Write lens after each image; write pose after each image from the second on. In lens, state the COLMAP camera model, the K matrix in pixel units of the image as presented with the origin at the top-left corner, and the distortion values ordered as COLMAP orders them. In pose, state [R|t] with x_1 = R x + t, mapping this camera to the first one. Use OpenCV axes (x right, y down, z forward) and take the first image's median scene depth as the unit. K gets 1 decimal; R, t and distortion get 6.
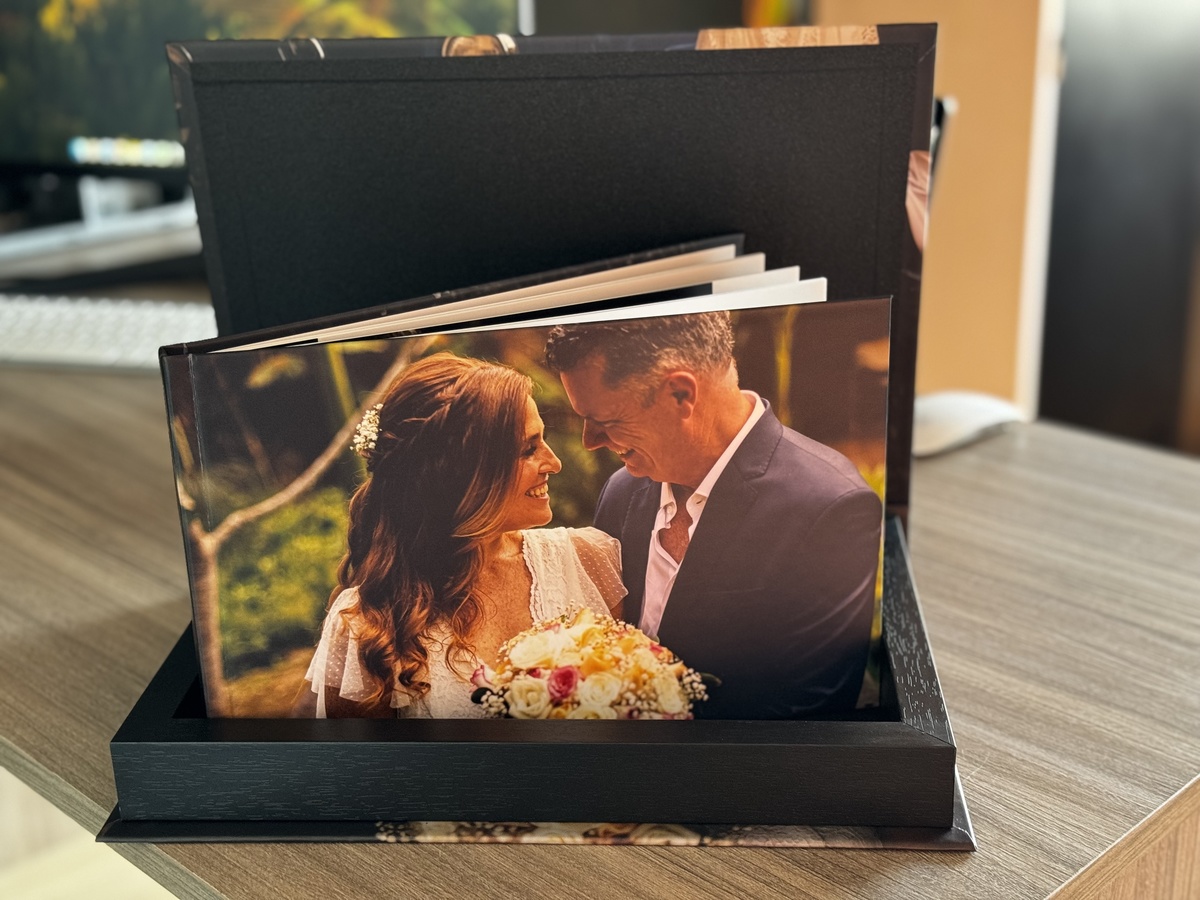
lens RADIAL K [[1691.5, 0, 600.0], [0, 1691.5, 450.0], [0, 0, 1]] dist [0.144629, -0.181634]
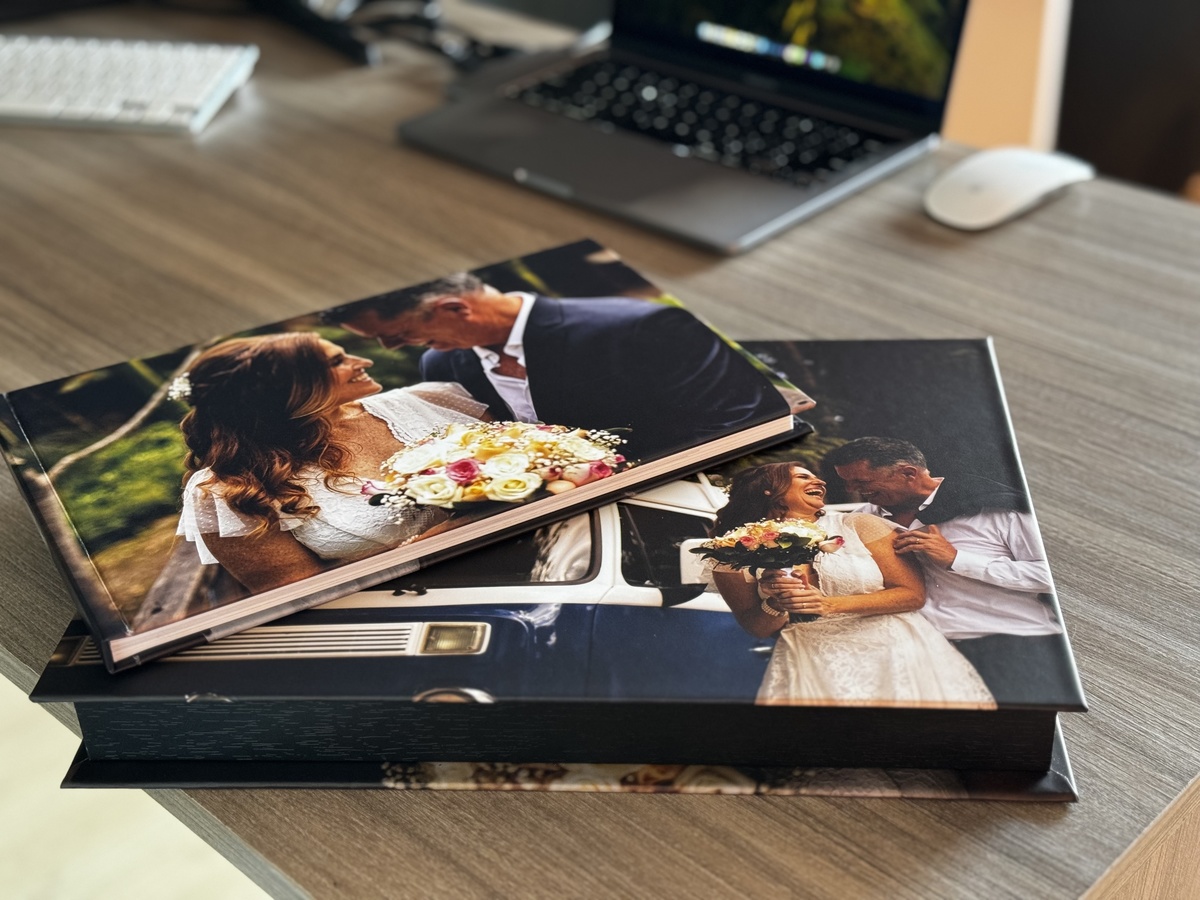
lens RADIAL K [[1691.5, 0, 600.0], [0, 1691.5, 450.0], [0, 0, 1]] dist [0.144629, -0.181634]
pose [[0.865042, -0.431982, 0.255134, -0.190588], [0.352095, 0.160459, -0.922108, 1.027359], [0.357396, 0.887493, 0.290903, 0.783311]]
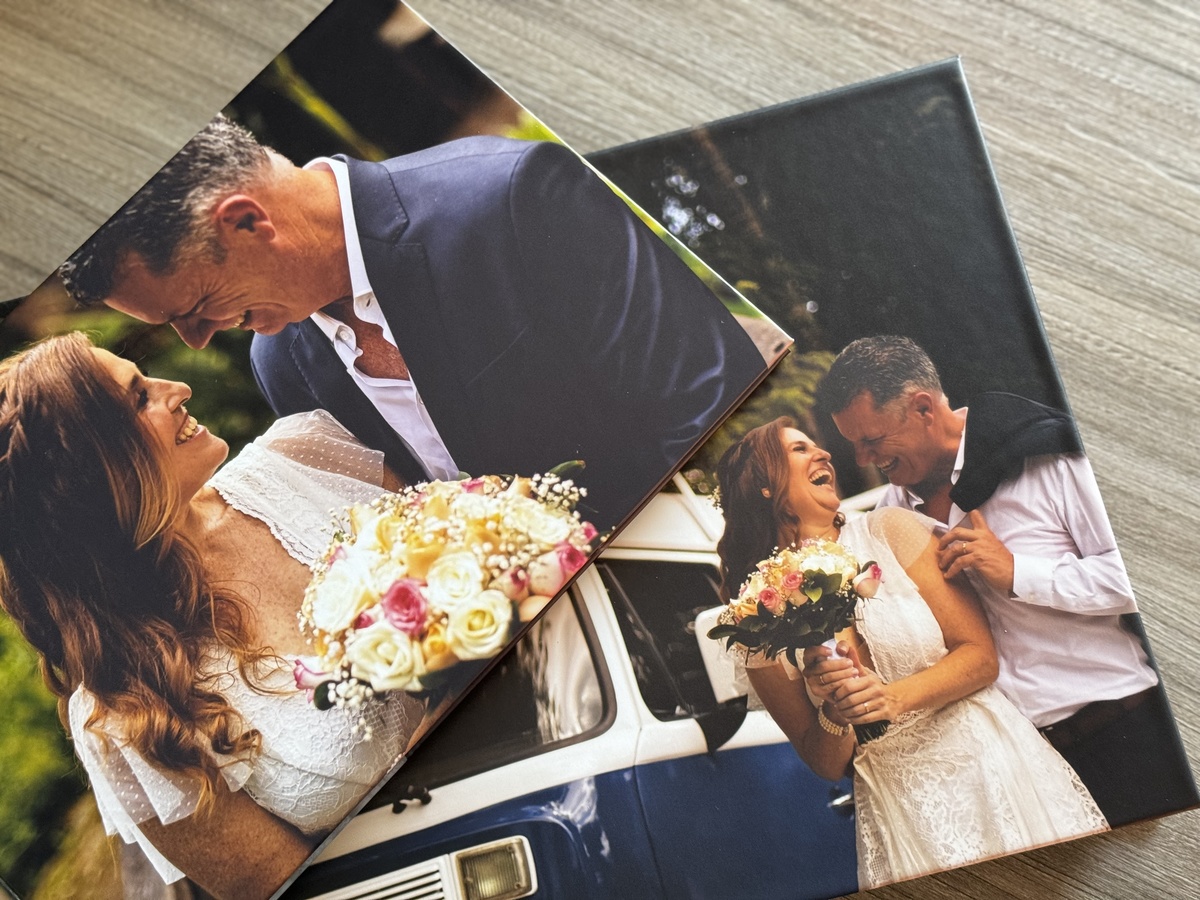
lens RADIAL K [[1691.5, 0, 600.0], [0, 1691.5, 450.0], [0, 0, 1]] dist [0.144629, -0.181634]
pose [[0.683007, -0.727012, -0.070388, 0.137066], [0.597077, 0.611235, -0.519509, 0.535602], [0.420713, 0.312802, 0.851561, 0.422248]]
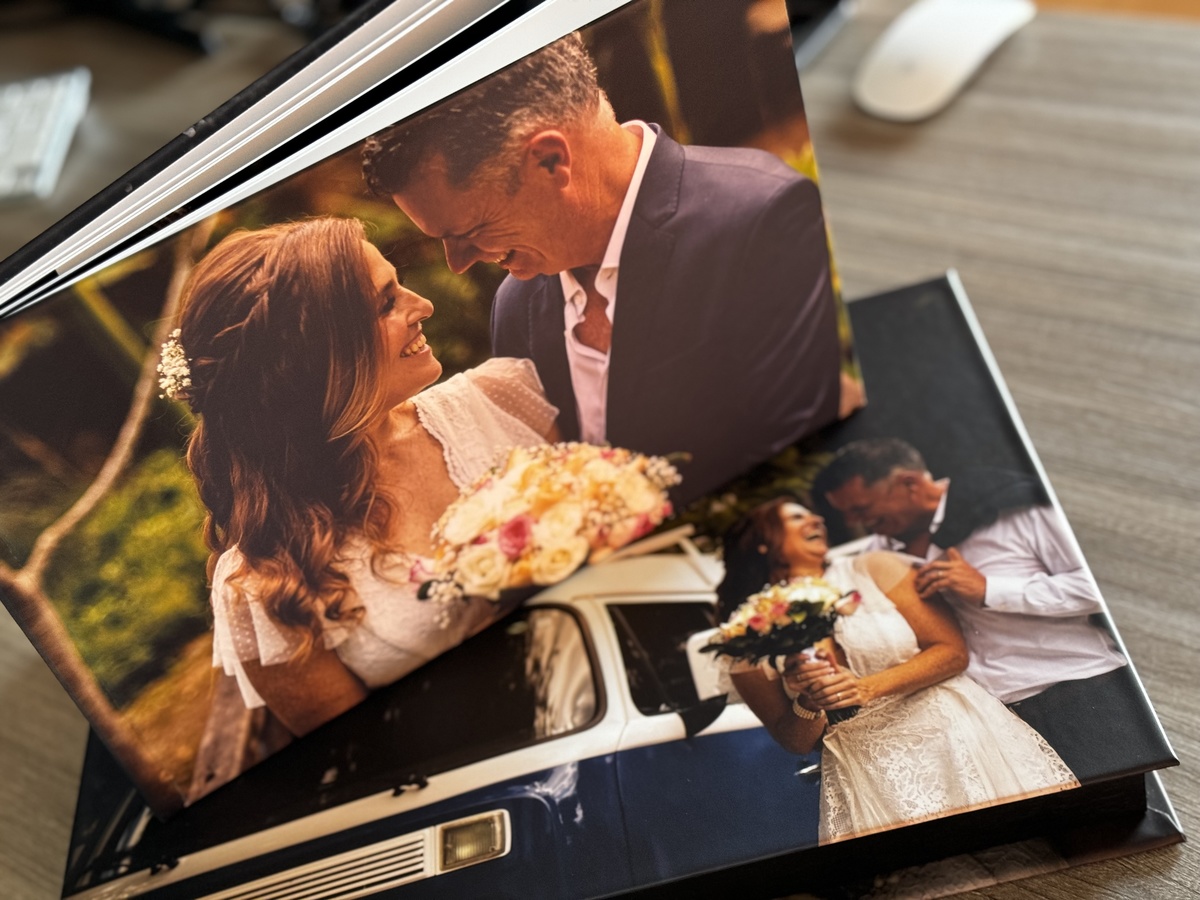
lens RADIAL K [[1691.5, 0, 600.0], [0, 1691.5, 450.0], [0, 0, 1]] dist [0.144629, -0.181634]
pose [[0.927714, -0.360853, 0.095561, -0.048331], [0.313466, 0.892080, 0.325474, -0.153167], [-0.202696, -0.271992, 0.940710, 0.257740]]
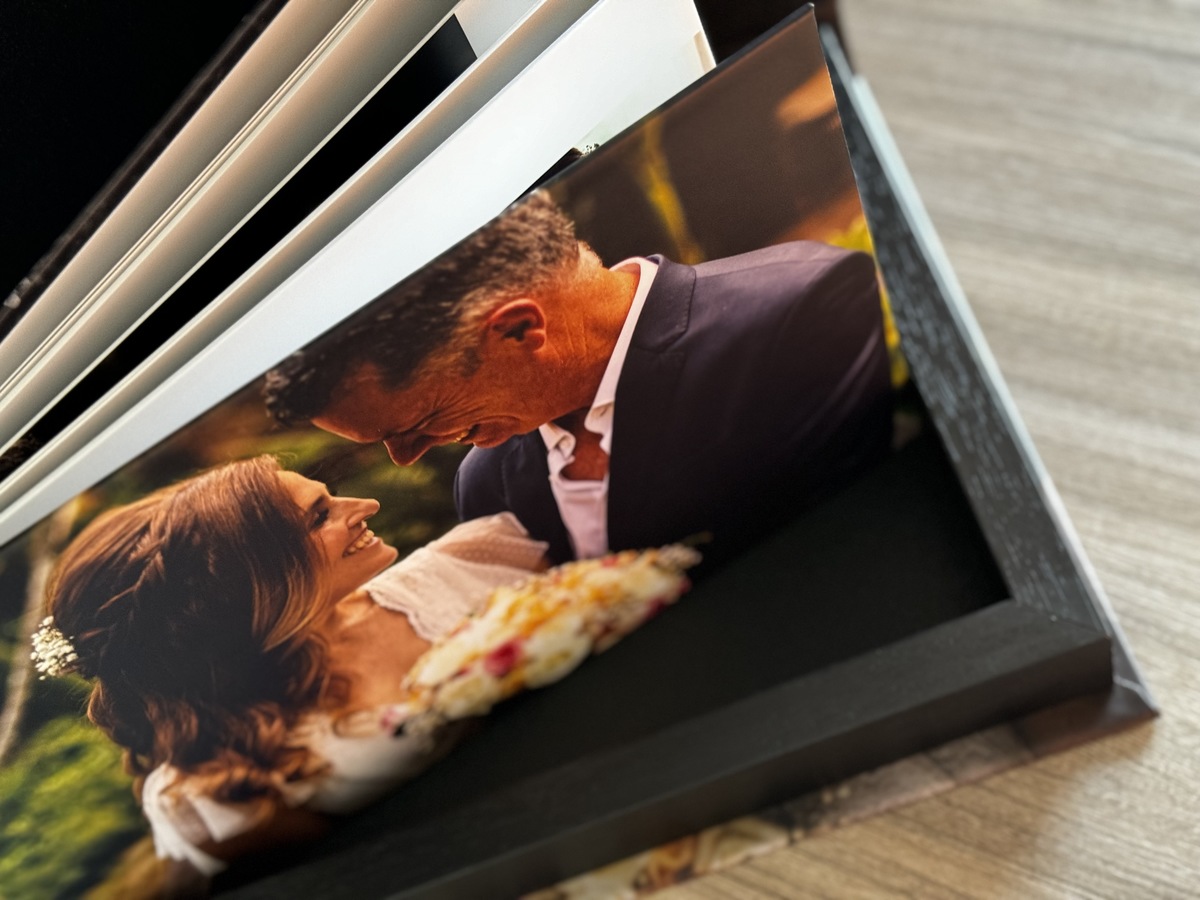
lens RADIAL K [[1691.5, 0, 600.0], [0, 1691.5, 450.0], [0, 0, 1]] dist [0.144629, -0.181634]
pose [[0.914373, -0.401737, -0.050296, 0.083695], [0.349236, 0.719763, 0.599980, -0.326790], [-0.204832, -0.566170, 0.798433, 0.517717]]
